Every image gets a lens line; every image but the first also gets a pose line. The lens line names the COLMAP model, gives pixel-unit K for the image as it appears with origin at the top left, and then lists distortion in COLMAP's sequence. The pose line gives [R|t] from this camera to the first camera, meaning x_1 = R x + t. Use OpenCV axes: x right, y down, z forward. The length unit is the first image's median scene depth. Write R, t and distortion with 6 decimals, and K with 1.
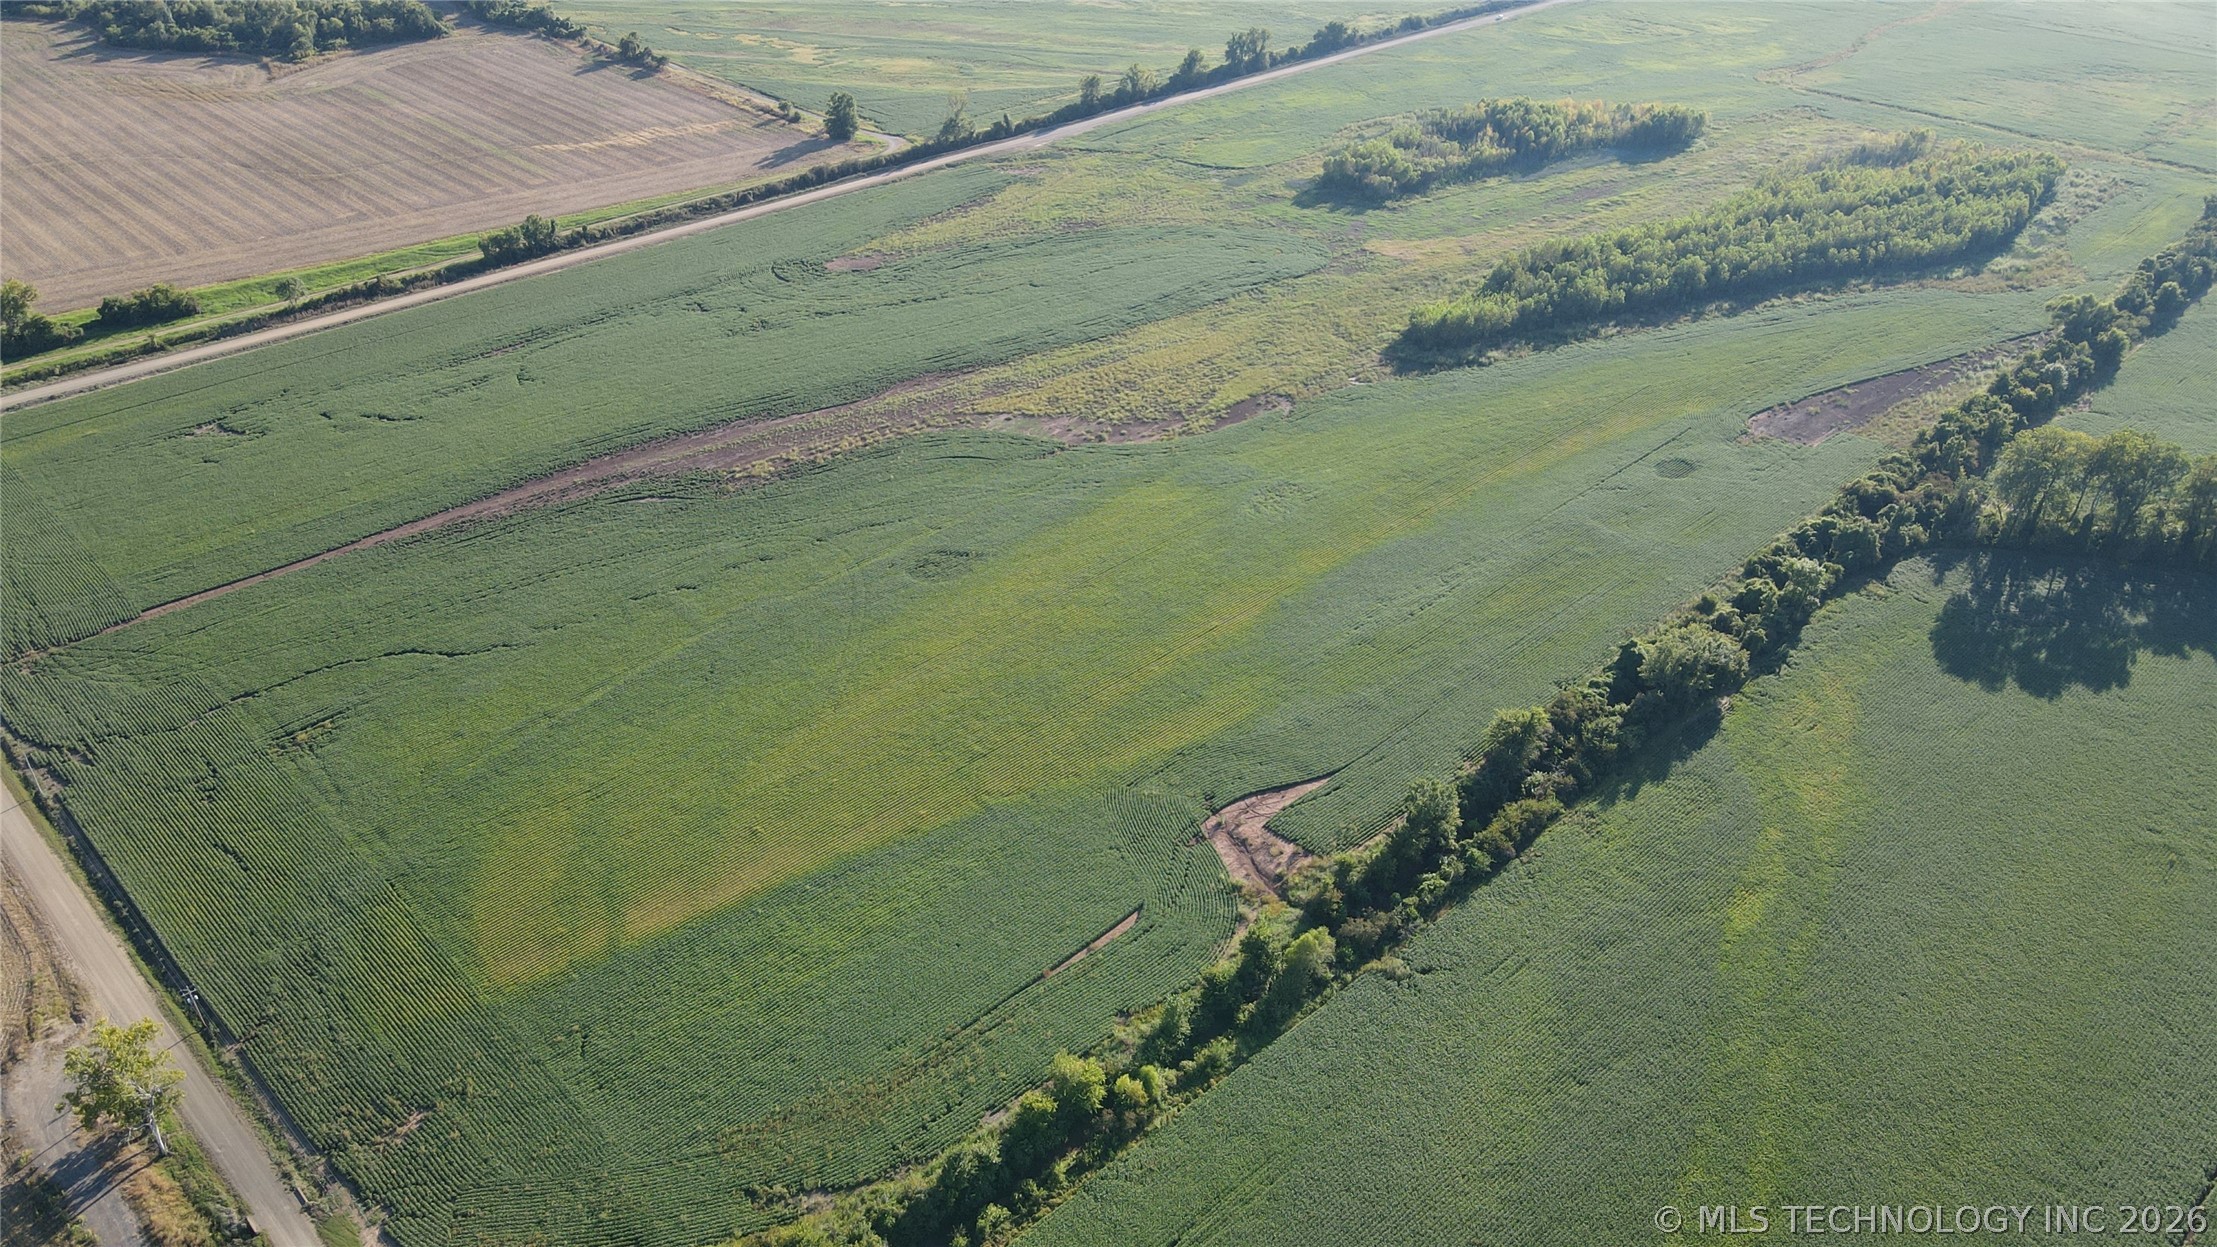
lens RADIAL K [[1640.0, 0, 1098.6], [0, 1640.0, 622.9], [0, 0, 1]] dist [-0.005158, 0.036351]
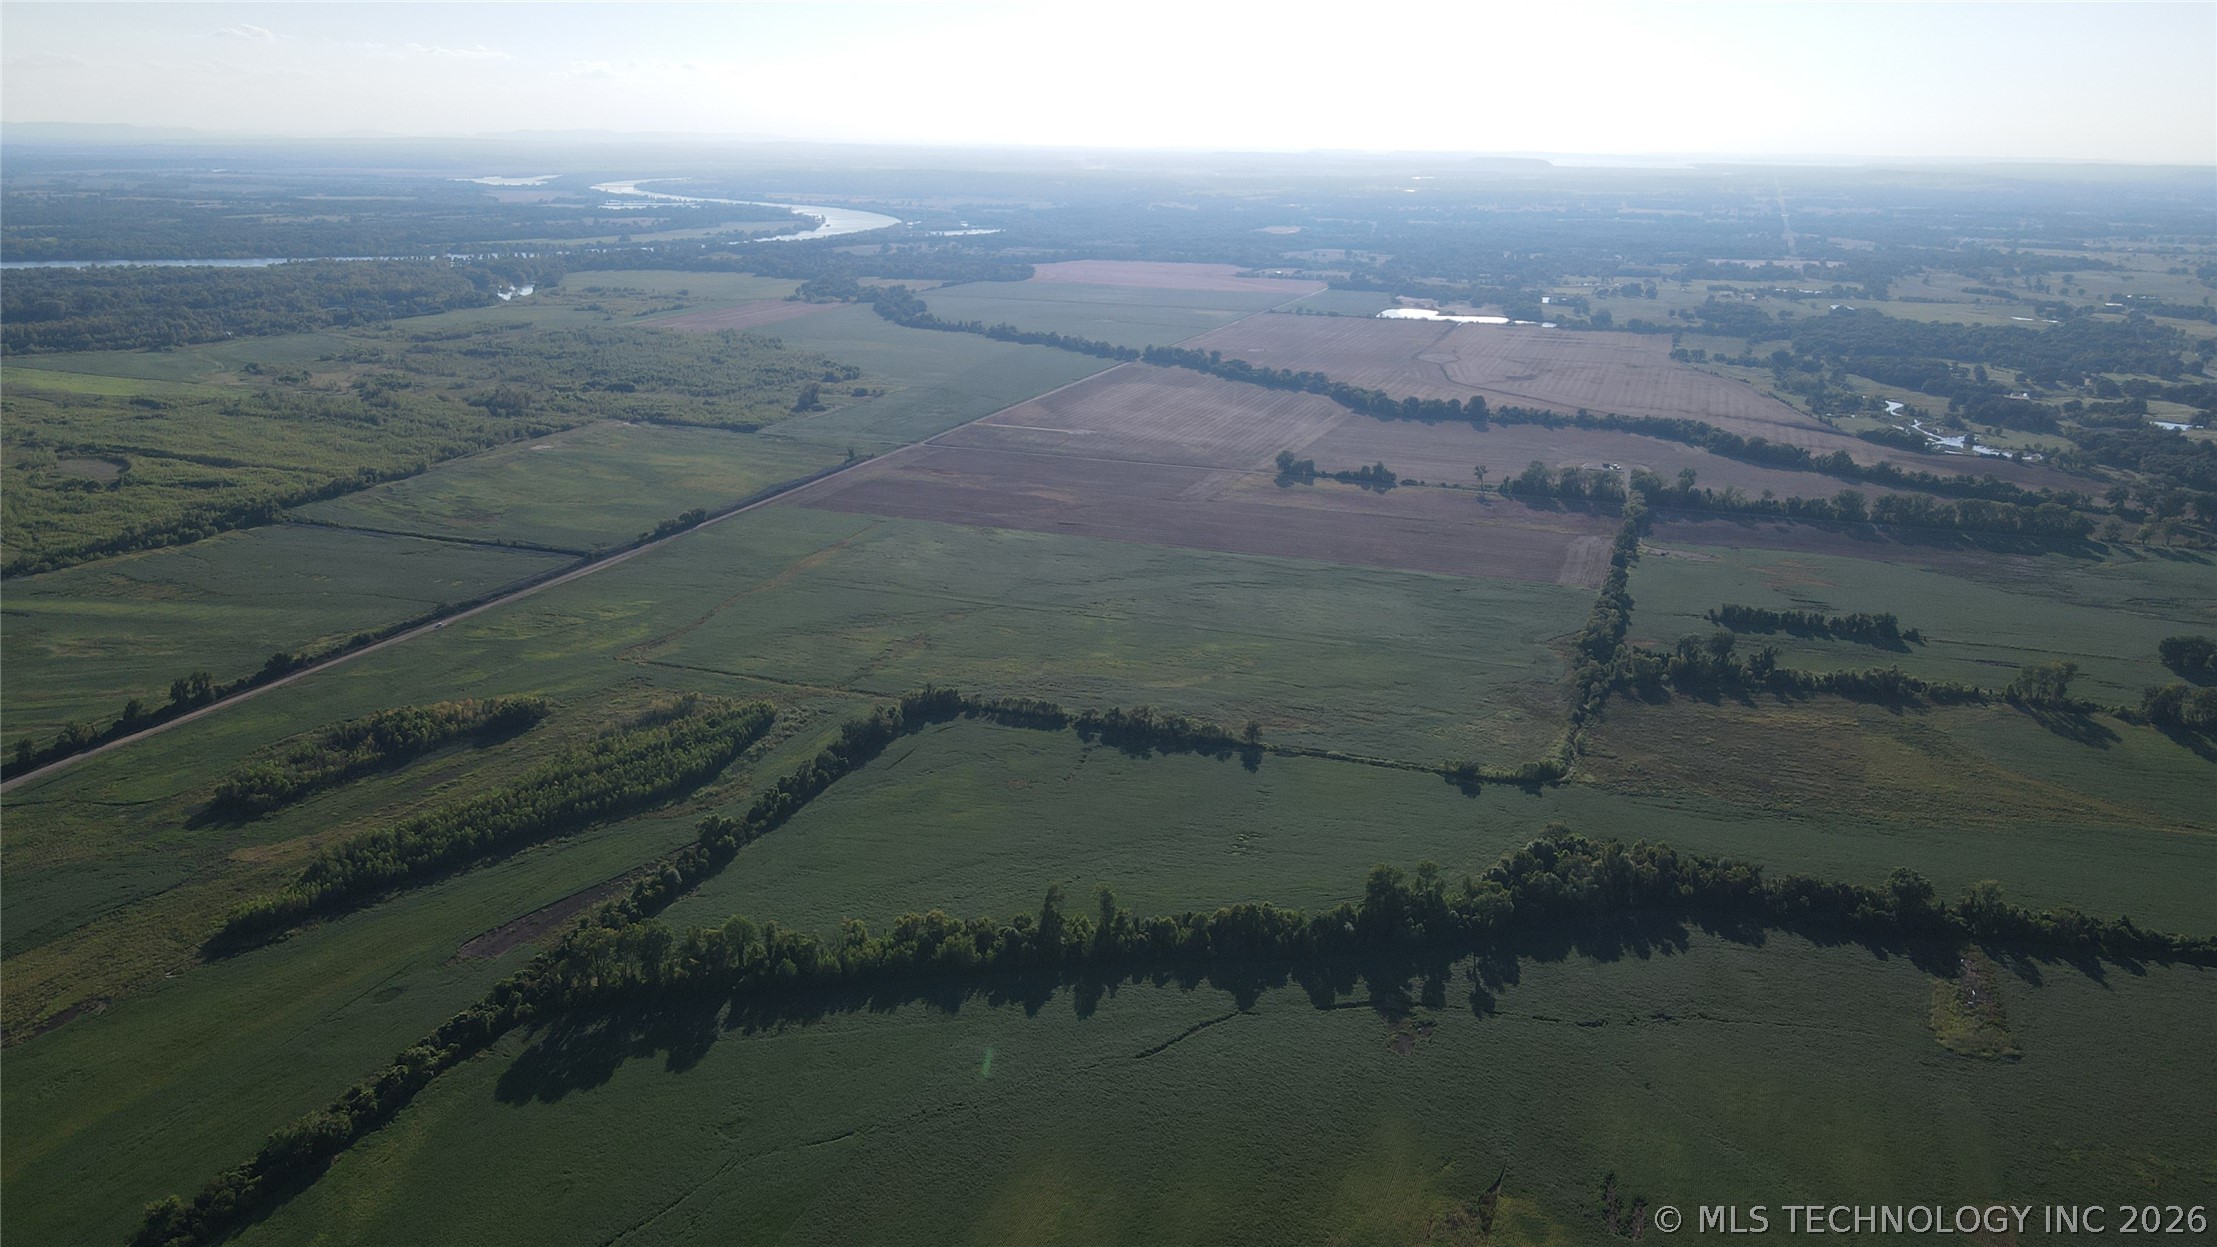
lens RADIAL K [[1635.4, 0, 1083.1], [0, 1635.4, 615.9], [0, 0, 1]] dist [-0.006015, 0.046942]
pose [[0.903116, -0.120938, 0.412013, 0.260634], [0.229243, 0.947131, -0.224481, 0.043637], [-0.363082, 0.297183, 0.883093, -0.483956]]
